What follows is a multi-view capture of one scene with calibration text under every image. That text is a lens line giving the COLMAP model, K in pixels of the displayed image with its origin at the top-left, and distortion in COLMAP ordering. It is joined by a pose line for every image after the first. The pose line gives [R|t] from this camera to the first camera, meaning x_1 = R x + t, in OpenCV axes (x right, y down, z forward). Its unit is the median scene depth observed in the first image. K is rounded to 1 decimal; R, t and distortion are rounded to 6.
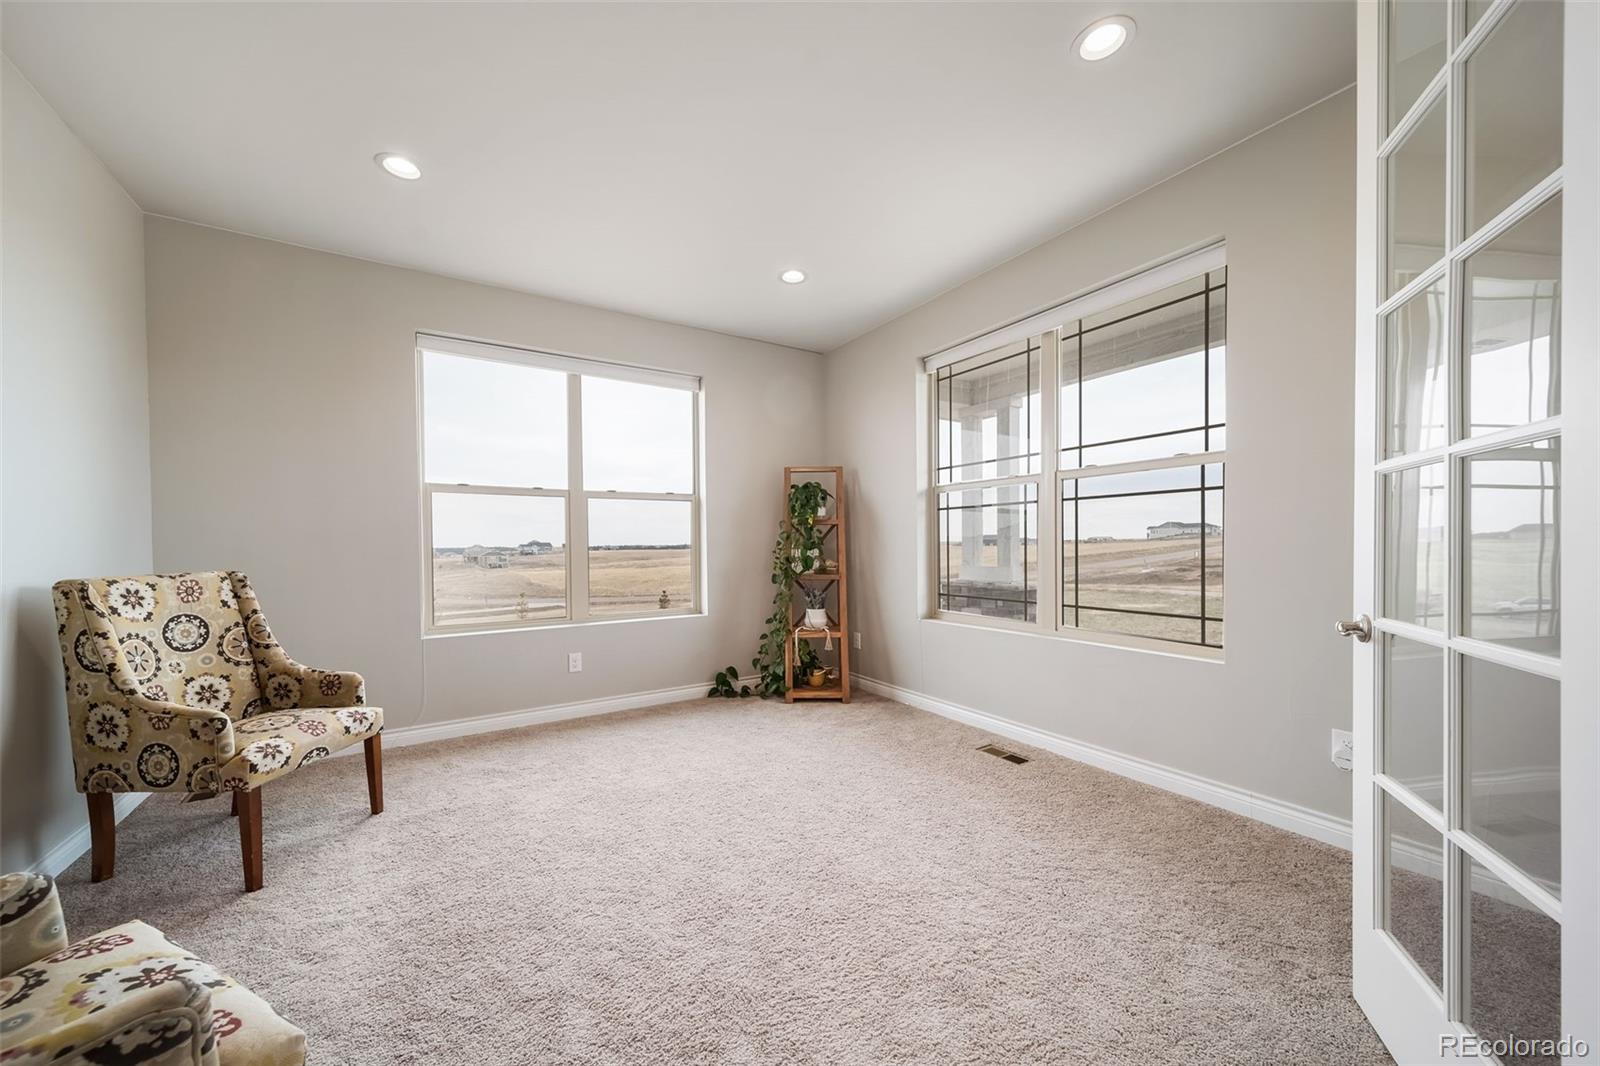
lens RADIAL K [[567.8, 0, 788.9], [0, 567.8, 556.0], [0, 0, 1]] dist [0.001580, 0.000000]
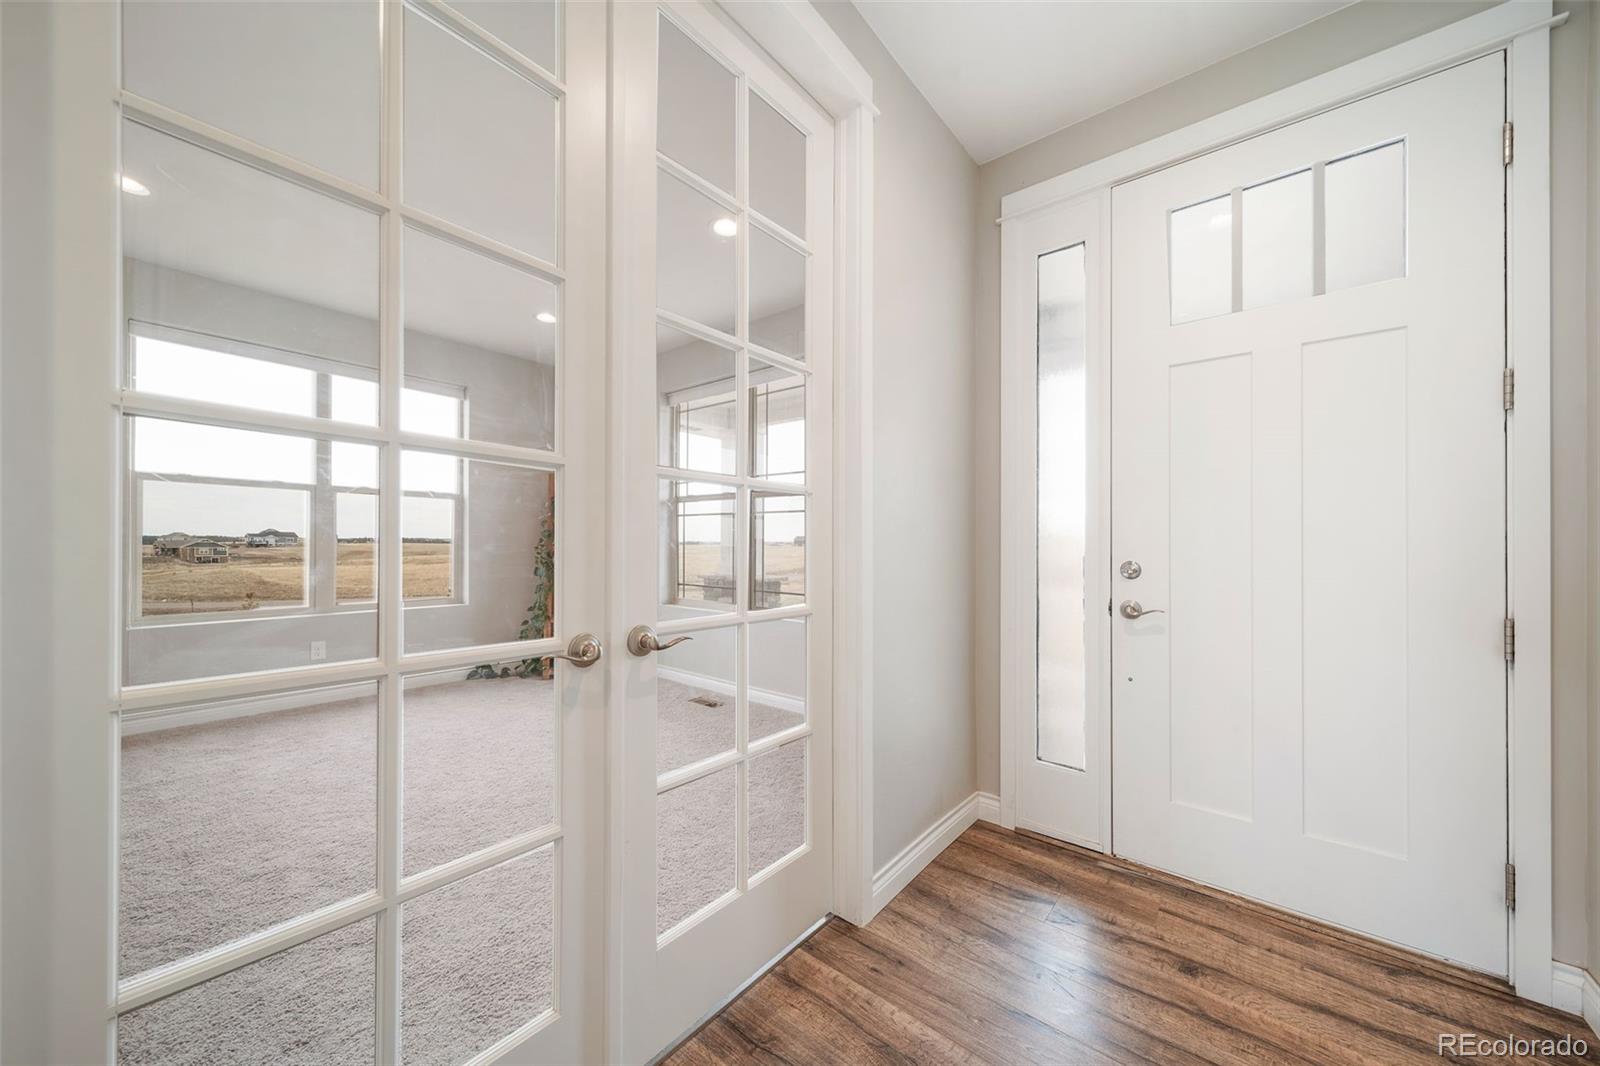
lens RADIAL K [[569.4, 0, 780.2], [0, 569.4, 546.8], [0, 0, 1]] dist [0.052596, -0.018633]
pose [[0.956579, 0.017279, 0.290962, 0.107596], [-0.013635, 0.999801, -0.014546, 0.000617], [-0.291155, 0.009947, 0.956624, -0.245426]]
